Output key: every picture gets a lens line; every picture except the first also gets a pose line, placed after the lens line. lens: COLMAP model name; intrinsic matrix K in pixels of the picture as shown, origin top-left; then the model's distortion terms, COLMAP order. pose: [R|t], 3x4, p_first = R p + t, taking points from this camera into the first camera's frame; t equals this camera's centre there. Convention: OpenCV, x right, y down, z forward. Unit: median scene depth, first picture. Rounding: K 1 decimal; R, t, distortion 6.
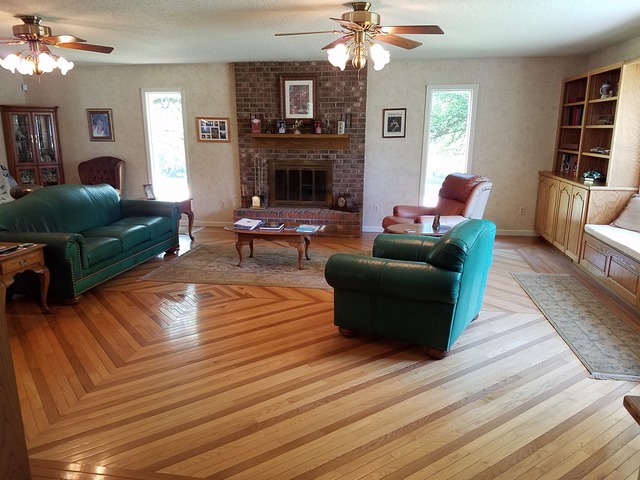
lens RADIAL K [[497.6, 0, 316.7], [0, 497.6, 244.4], [0, 0, 1]] dist [0.172229, -0.284312]
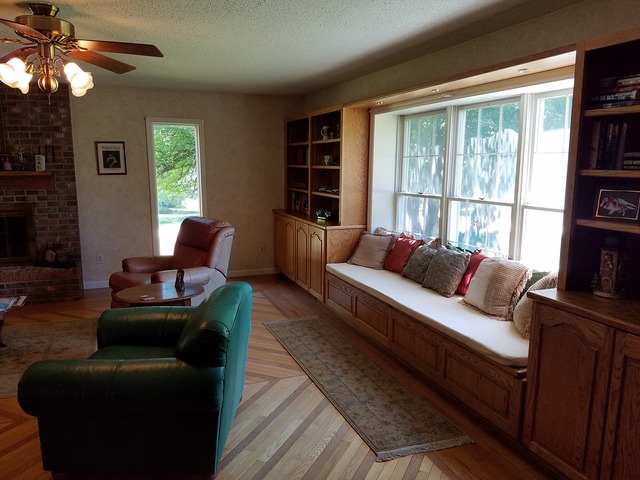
lens RADIAL K [[497.6, 0, 316.7], [0, 497.6, 244.4], [0, 0, 1]] dist [0.172229, -0.284312]
pose [[0.865394, -0.083380, 0.494105, 0.024342], [0.111537, 0.993374, -0.027718, -0.046818], [-0.488520, 0.079098, 0.868960, 0.134101]]
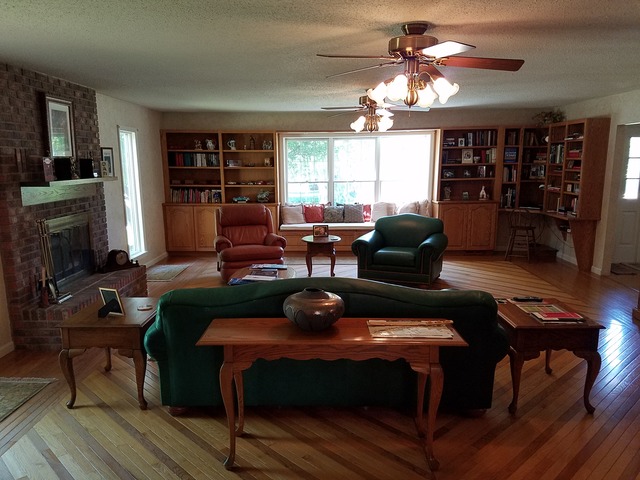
lens RADIAL K [[497.6, 0, 316.7], [0, 497.6, 244.4], [0, 0, 1]] dist [0.172229, -0.284312]
pose [[-0.158064, -0.161628, 0.974111, -1.085072], [0.227767, 0.953941, 0.195240, -0.264545], [-0.960801, 0.252731, -0.113970, 1.058572]]
